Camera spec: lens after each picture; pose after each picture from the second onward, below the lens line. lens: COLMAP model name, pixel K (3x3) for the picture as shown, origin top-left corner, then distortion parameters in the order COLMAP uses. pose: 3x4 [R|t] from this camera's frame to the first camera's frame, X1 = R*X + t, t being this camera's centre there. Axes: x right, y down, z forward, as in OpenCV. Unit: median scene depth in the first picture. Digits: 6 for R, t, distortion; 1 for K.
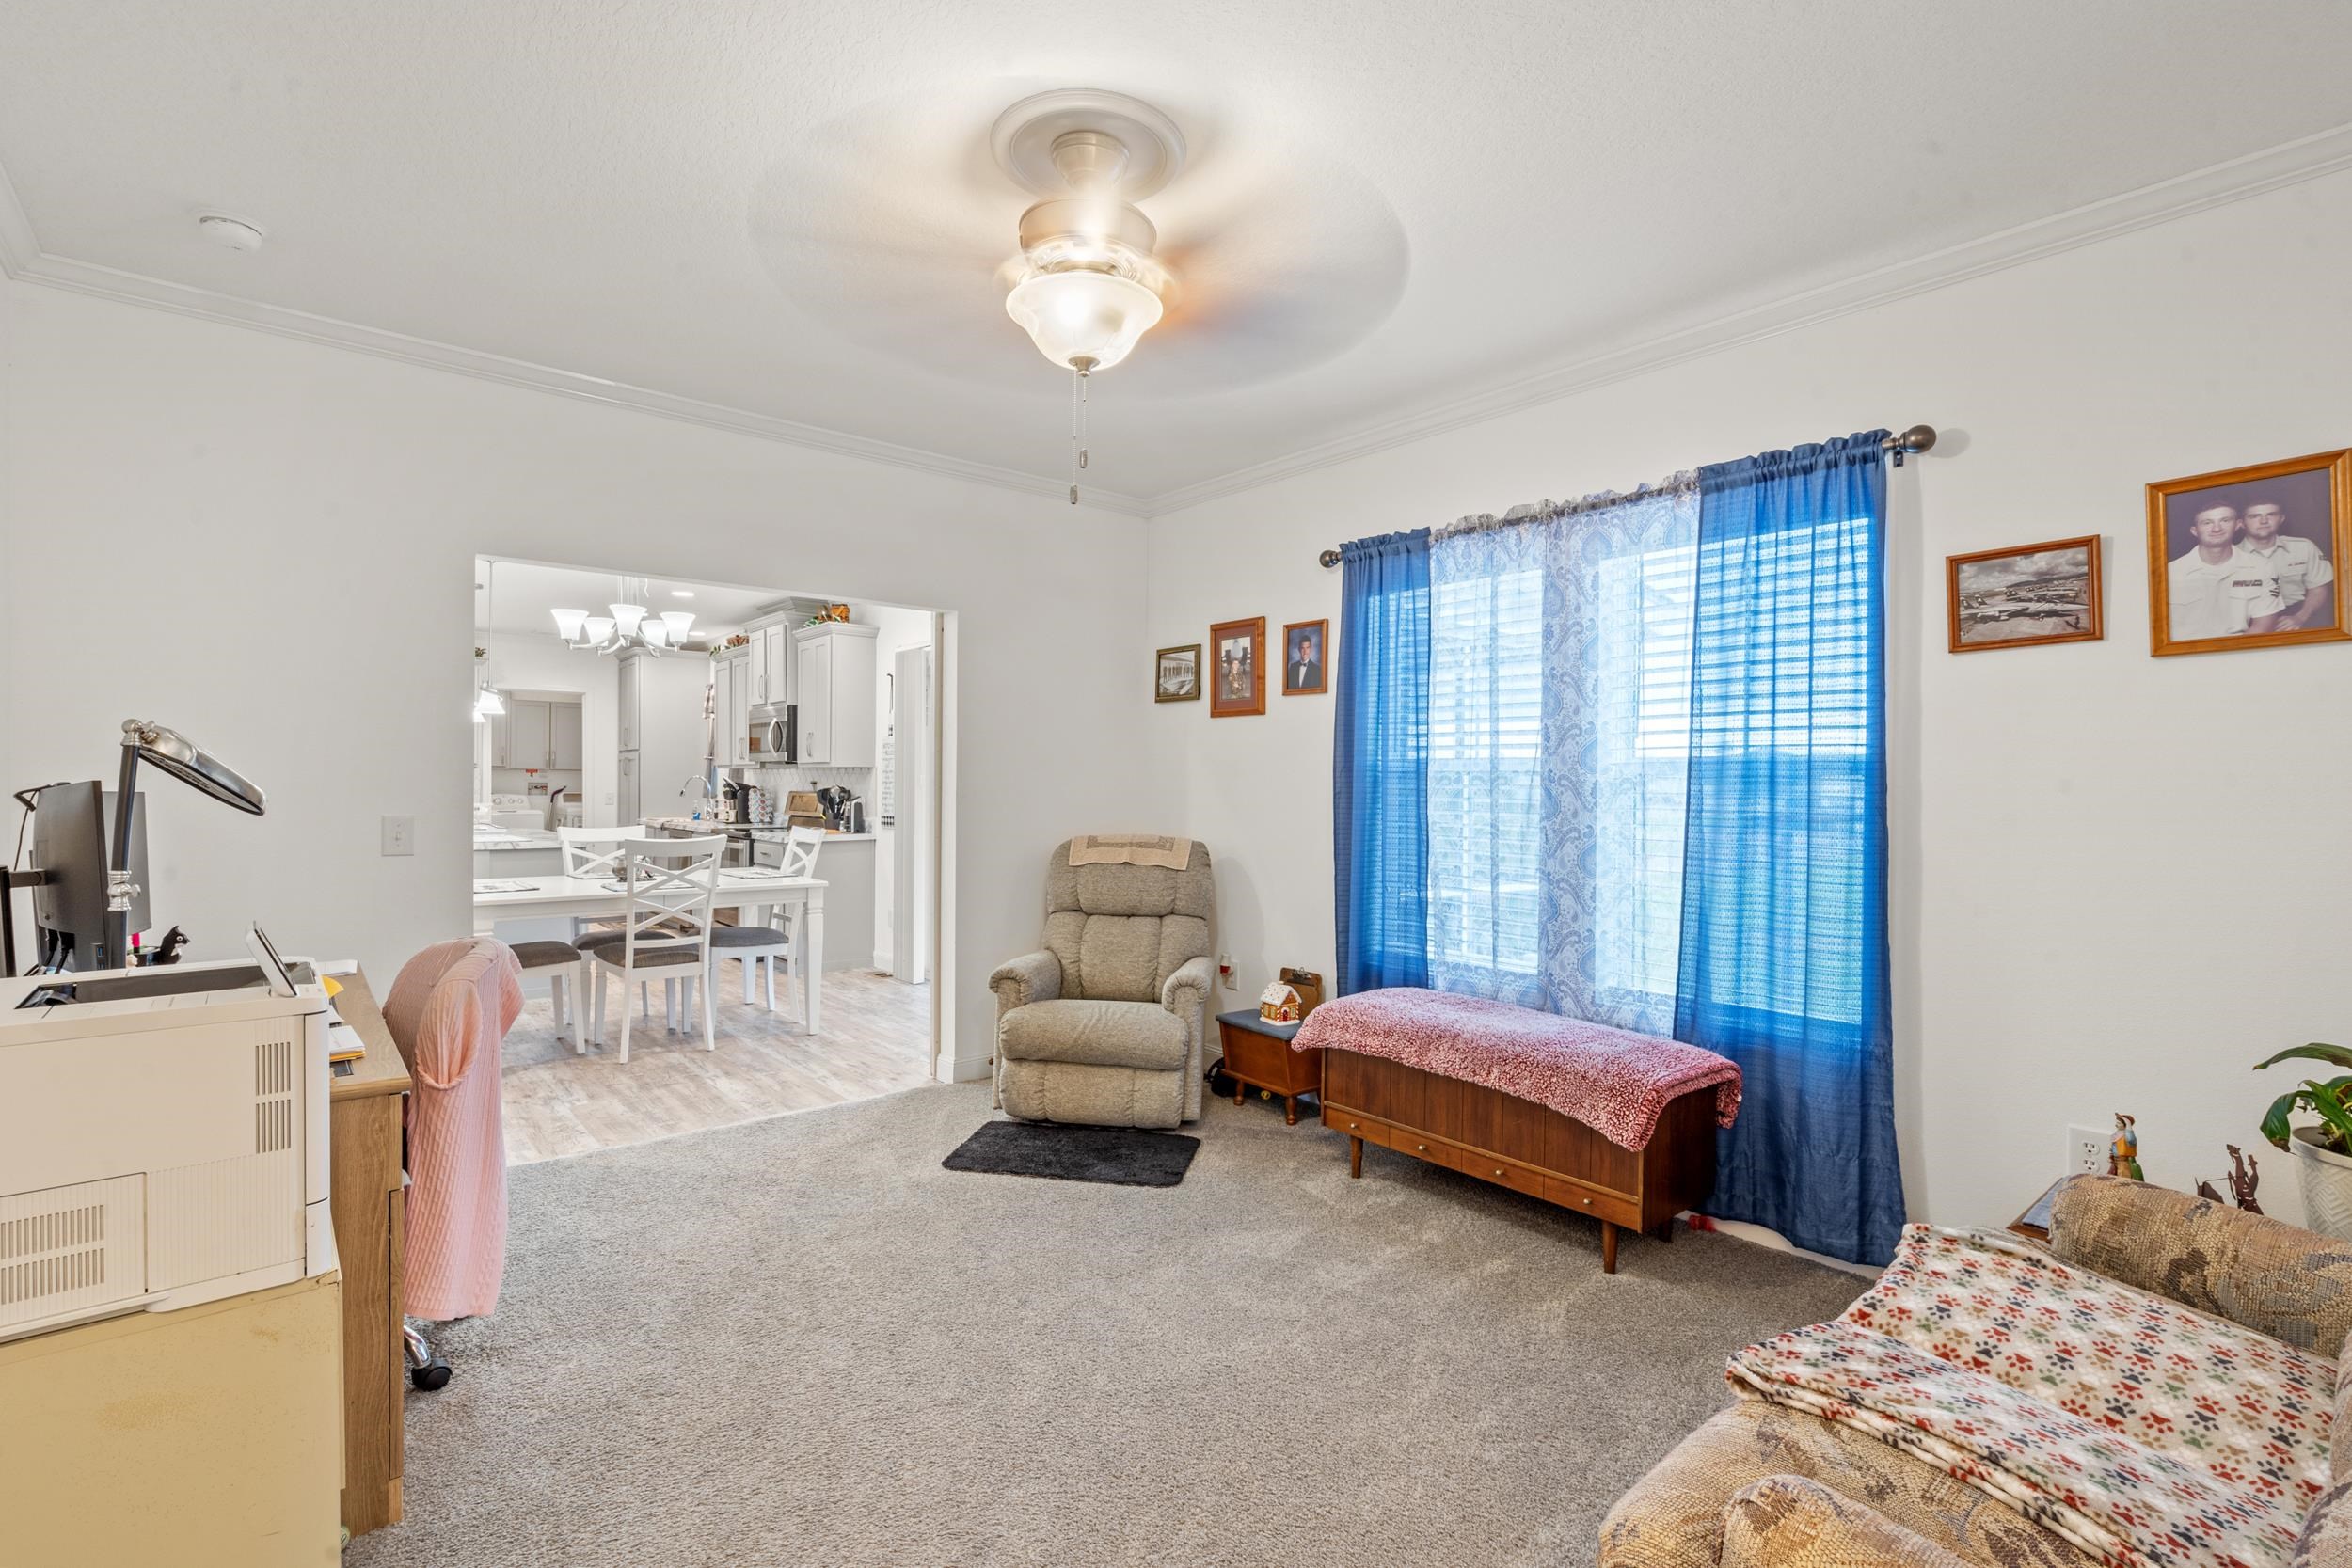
lens RADIAL K [[1073.3, 0, 1180.8], [0, 1073.3, 785.3], [0, 0, 1]] dist [-0.007211, 0.002134]
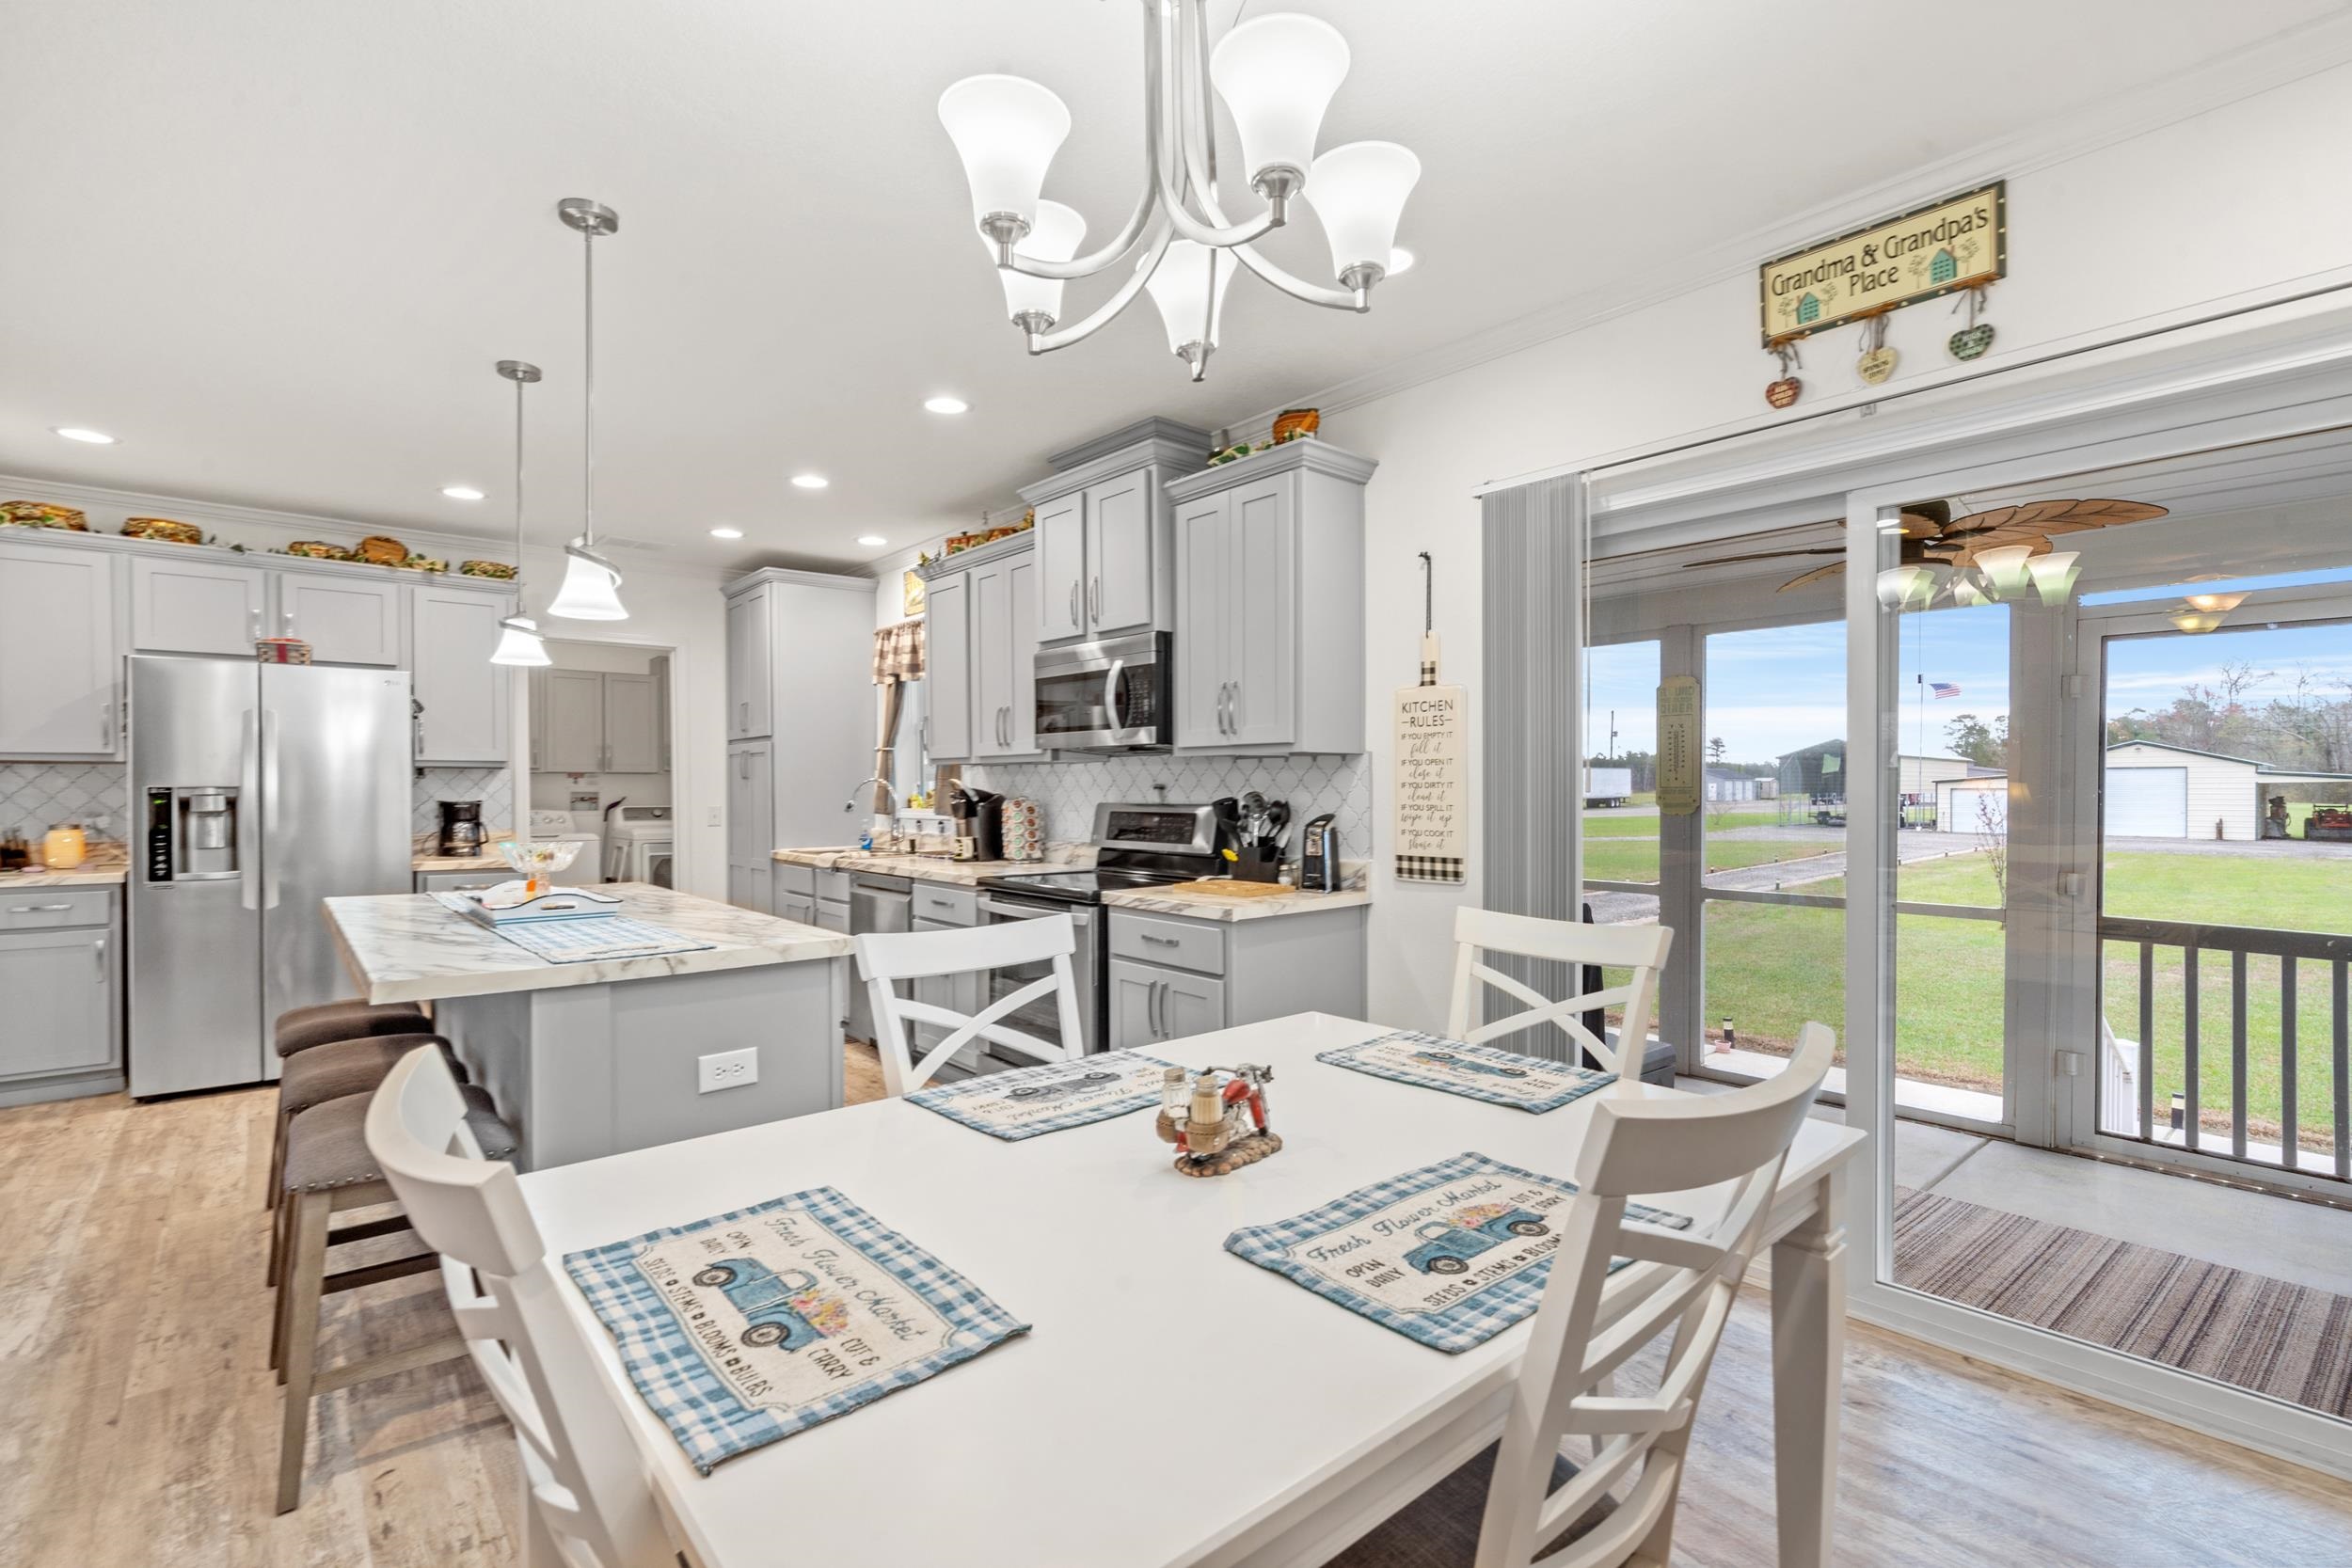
lens RADIAL K [[1073.3, 0, 1160.1], [0, 1073.3, 787.6], [0, 0, 1]] dist [-0.007211, 0.002134]
pose [[0.999912, -0.013185, -0.001560, -0.326399], [0.013189, 0.999909, 0.002680, -0.003313], [0.001524, -0.002701, 0.999995, 0.446304]]
